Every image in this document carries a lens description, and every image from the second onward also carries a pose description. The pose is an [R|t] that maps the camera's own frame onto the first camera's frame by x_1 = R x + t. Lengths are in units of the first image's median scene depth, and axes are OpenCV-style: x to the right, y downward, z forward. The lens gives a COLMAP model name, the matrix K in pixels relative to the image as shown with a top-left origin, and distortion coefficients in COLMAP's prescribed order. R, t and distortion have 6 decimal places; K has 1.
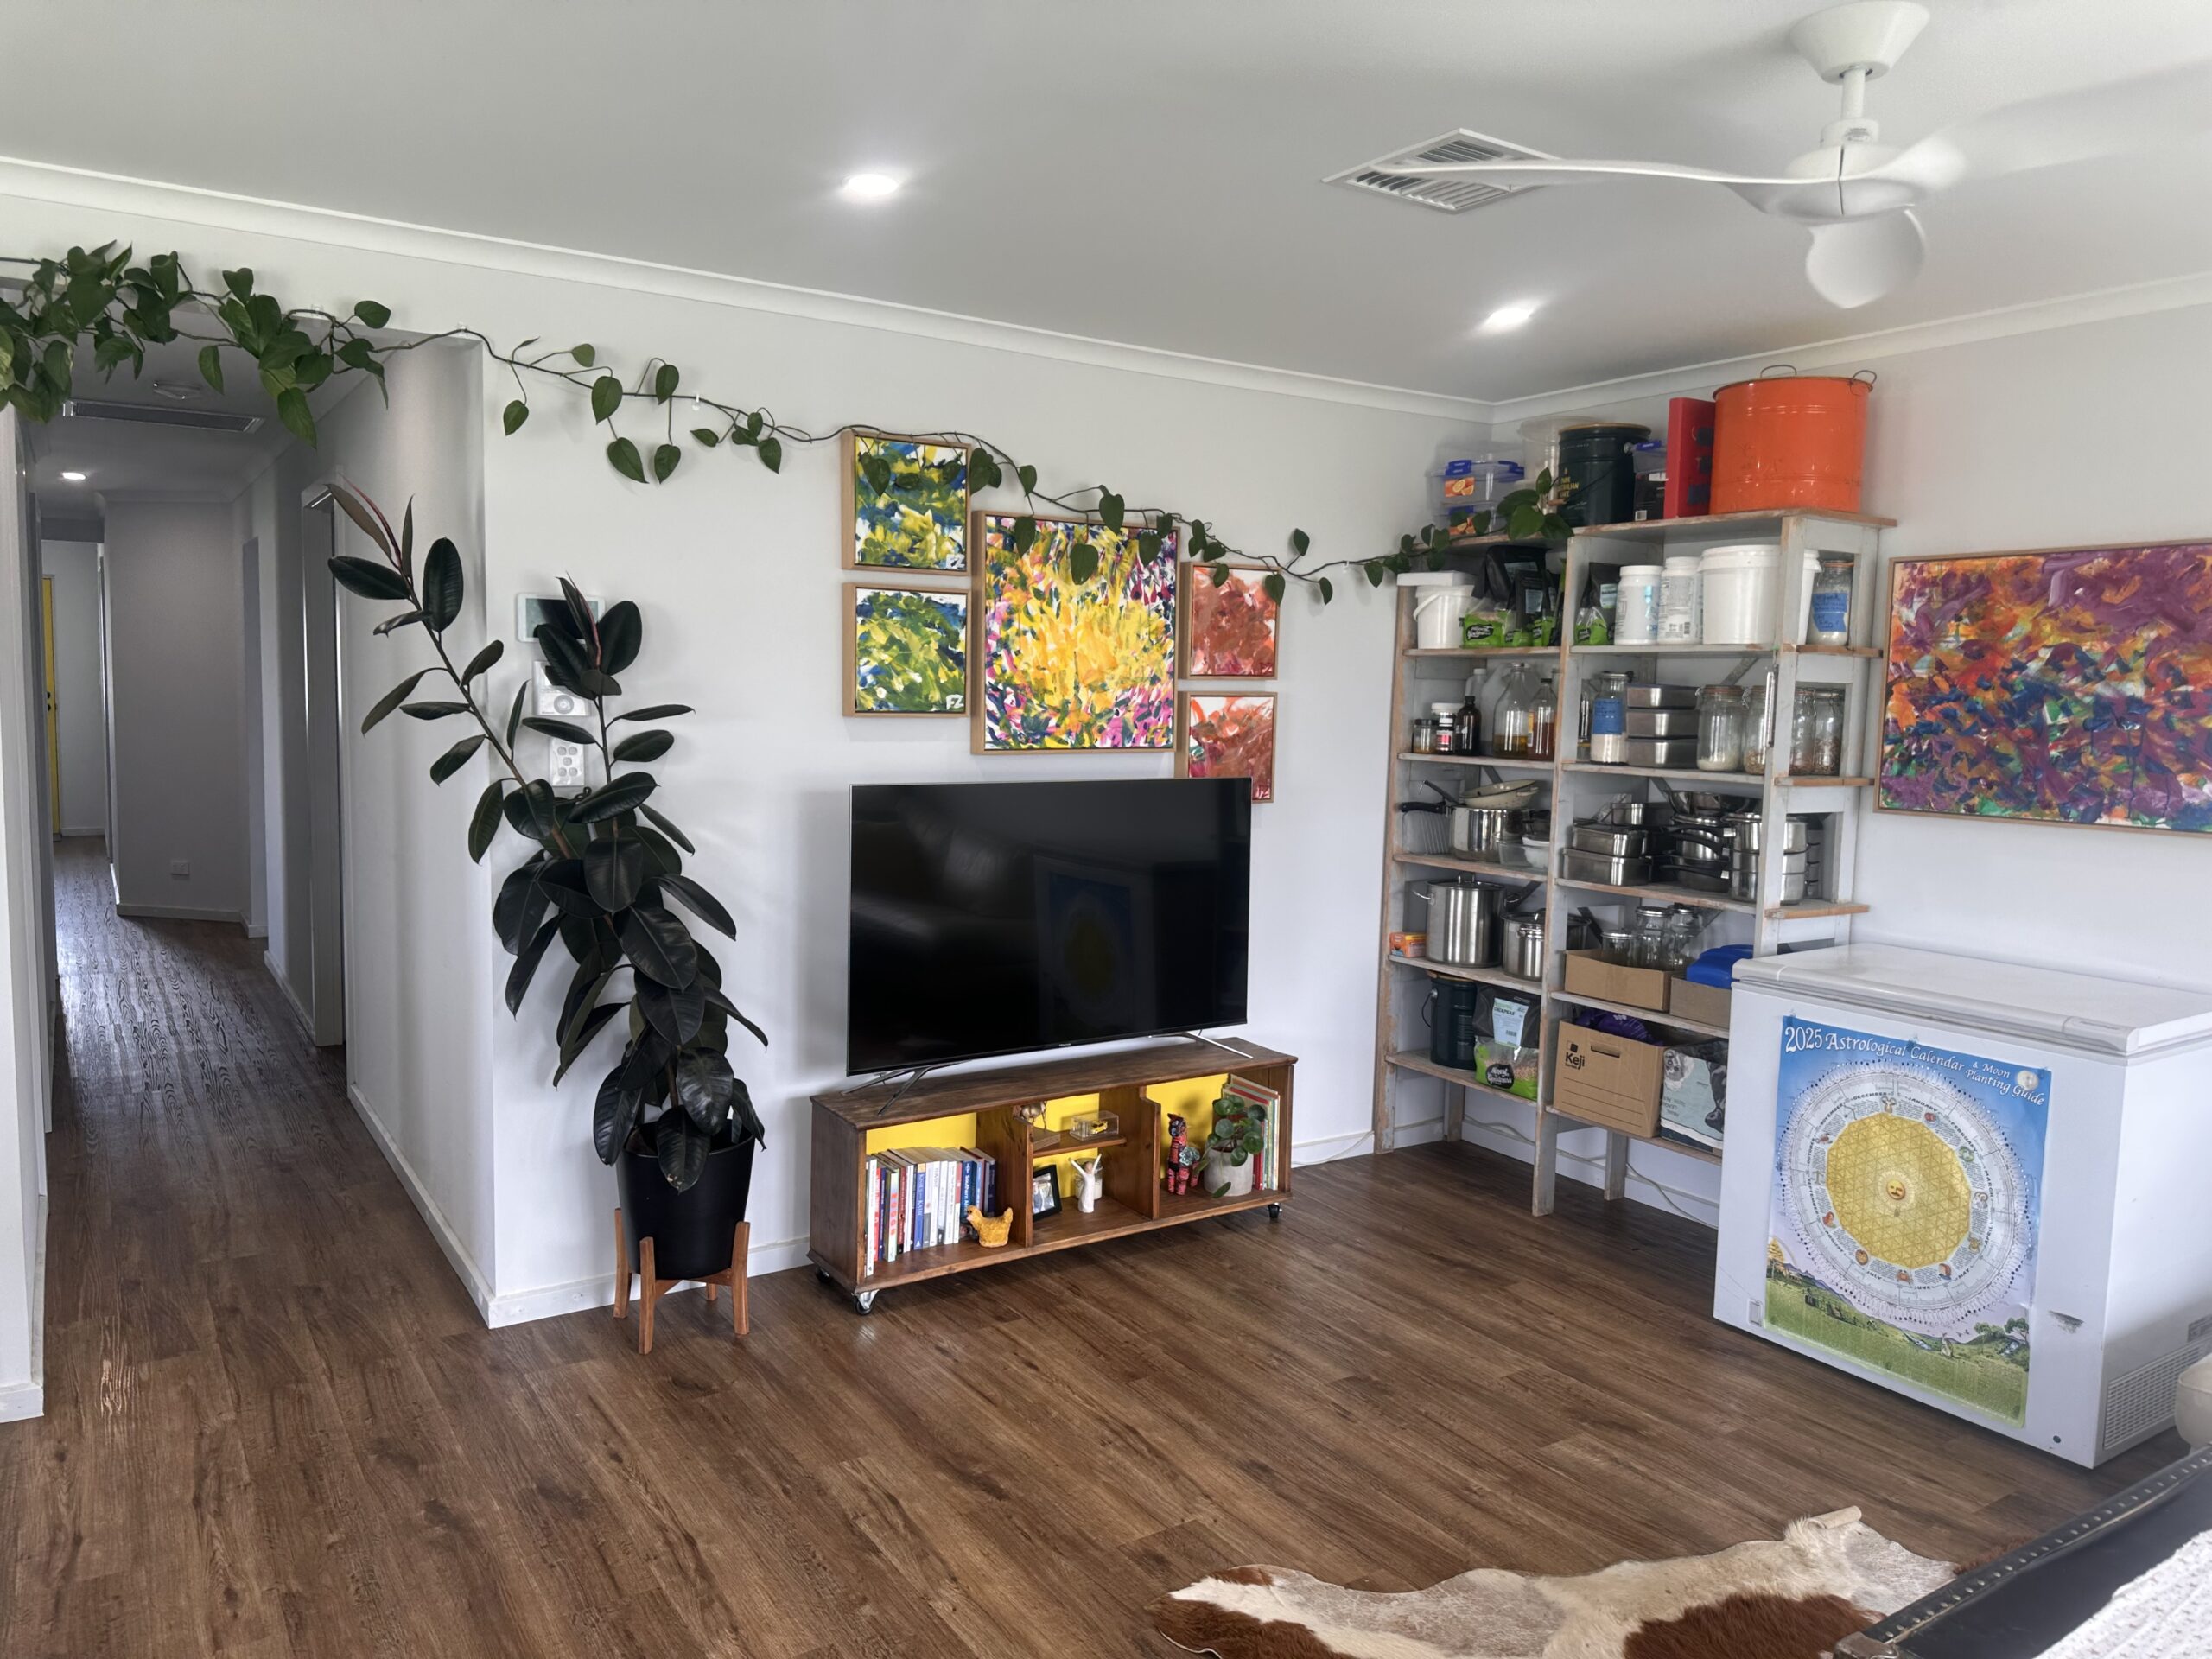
lens RADIAL K [[1547.0, 0, 1109.6], [0, 1547.0, 837.2], [0, 0, 1]] dist [0.025839, -0.026008]
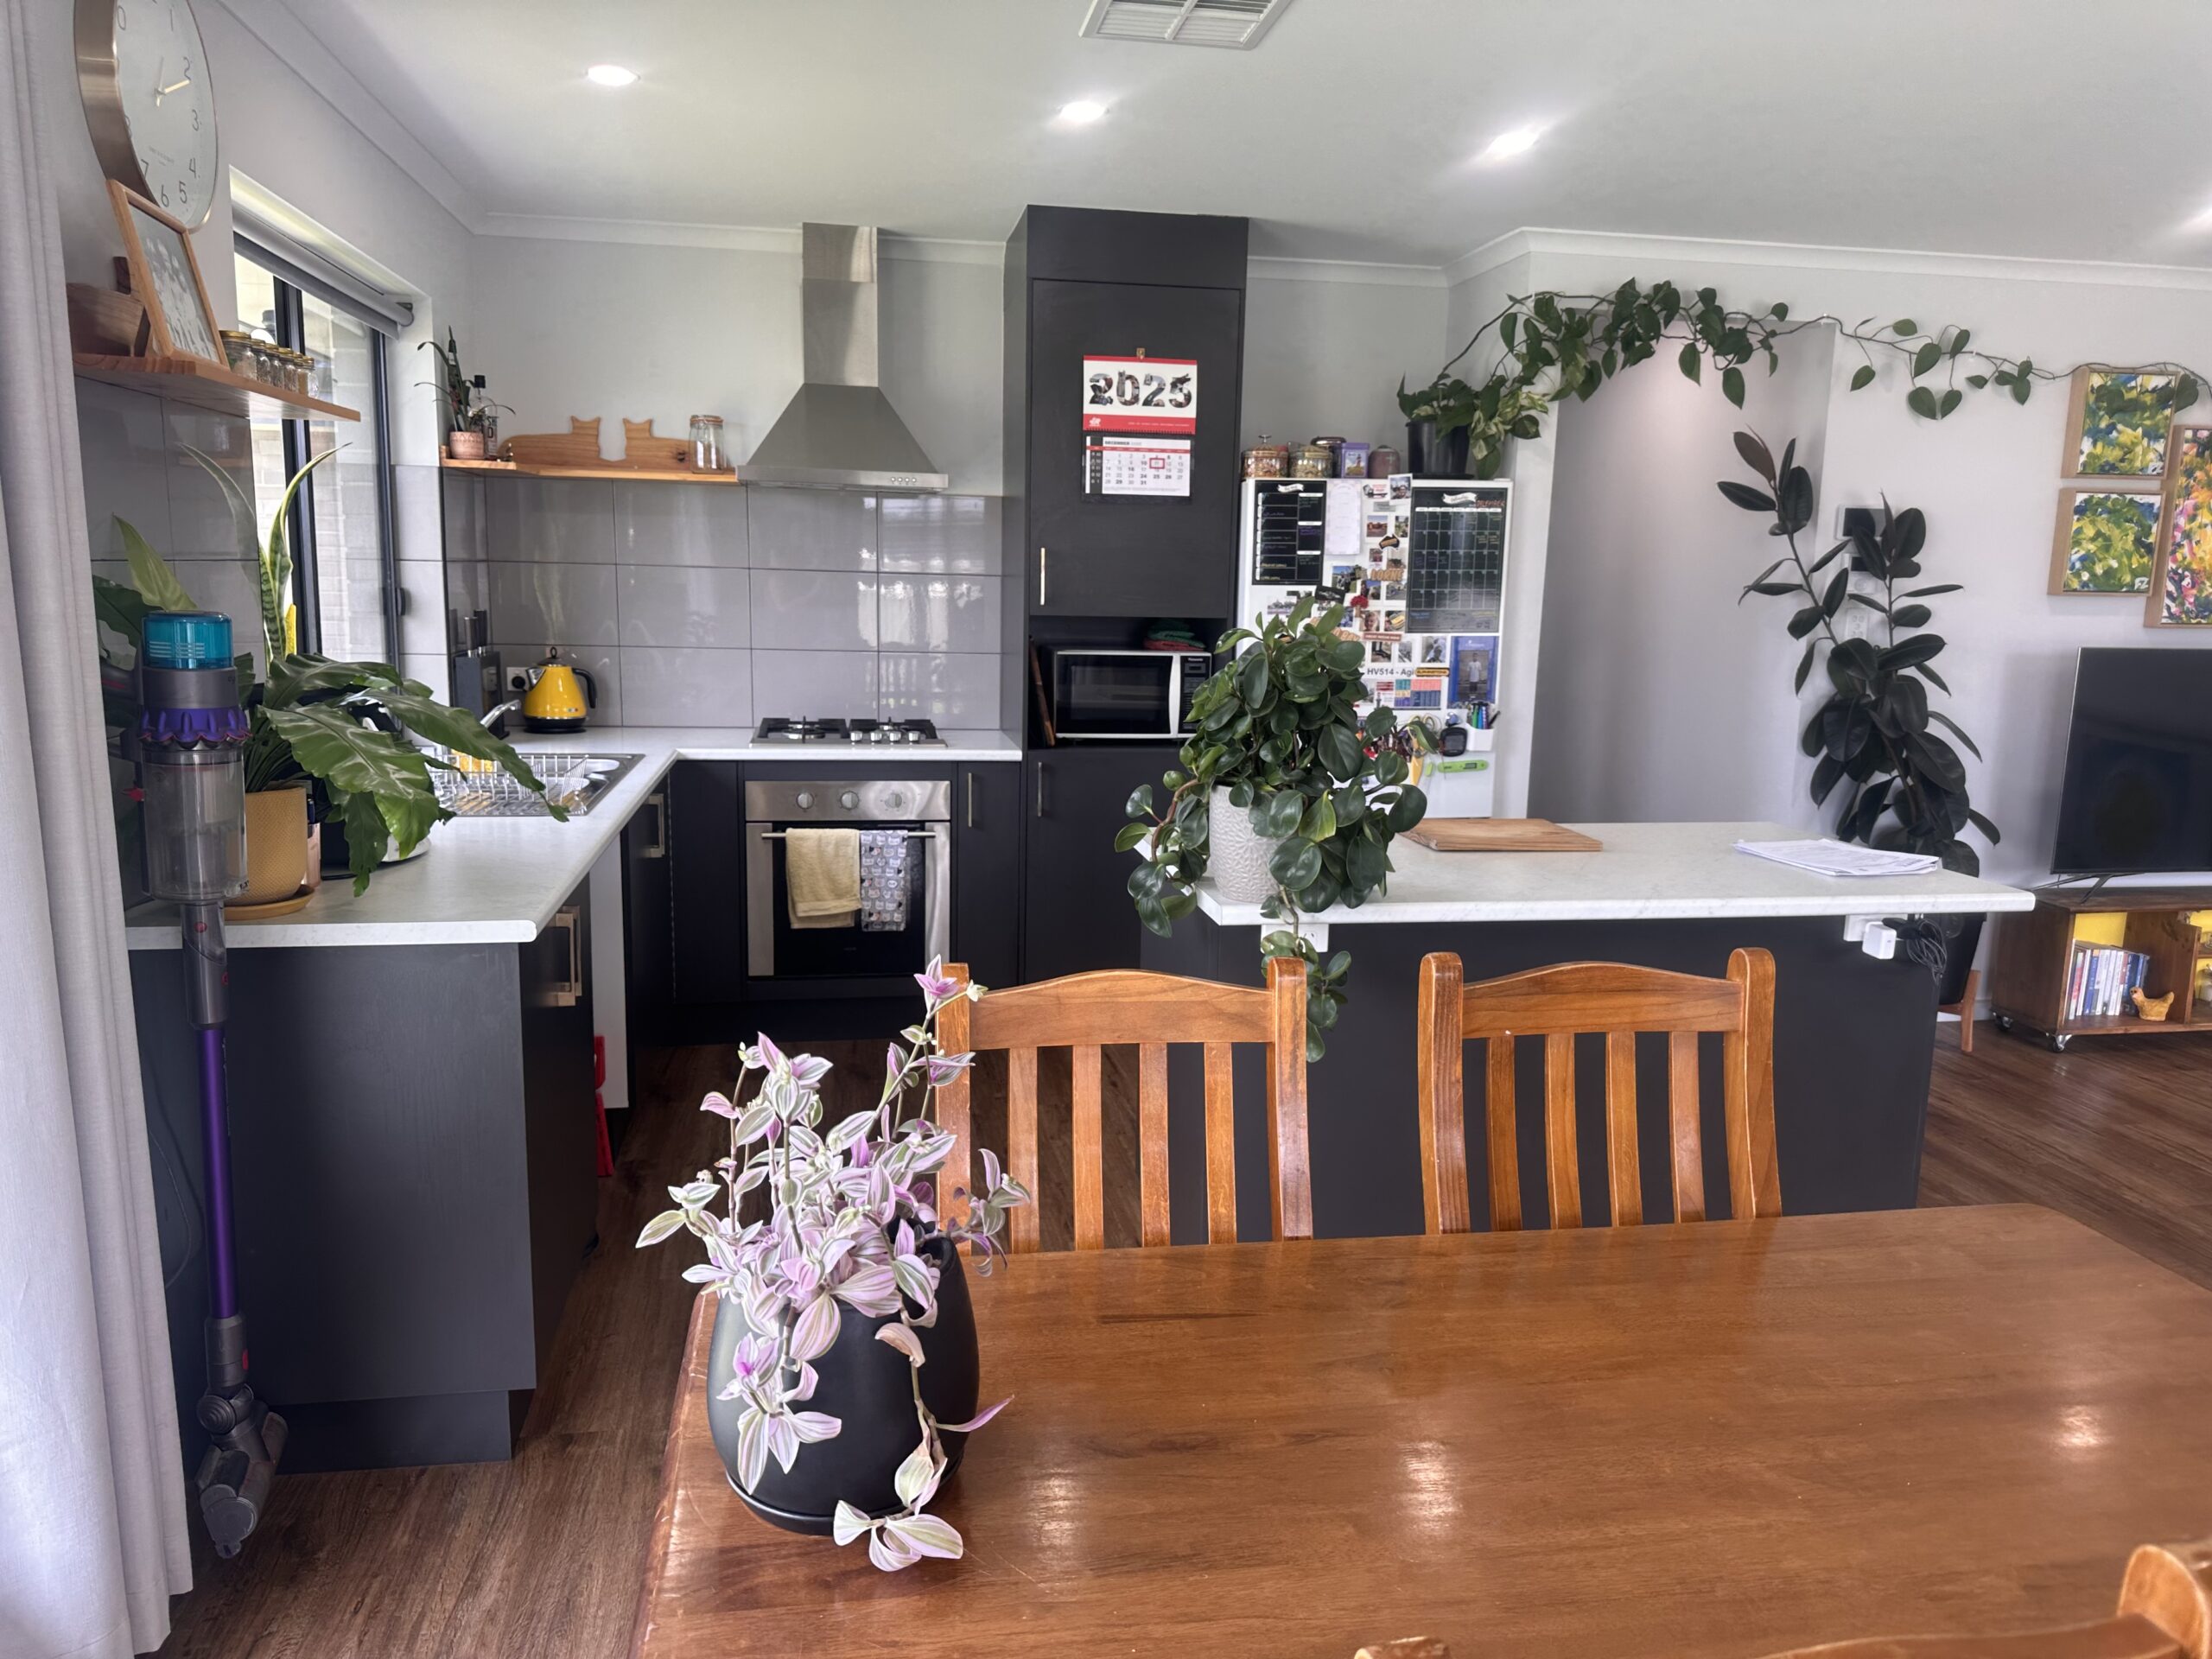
lens RADIAL K [[1547.0, 0, 1101.7], [0, 1547.0, 828.1], [0, 0, 1]] dist [0.025839, -0.026008]
pose [[0.911997, 0.058160, -0.406052, -0.350624], [-0.036898, 0.997516, 0.060003, 0.064968], [0.408534, -0.039740, 0.911878, -0.490618]]
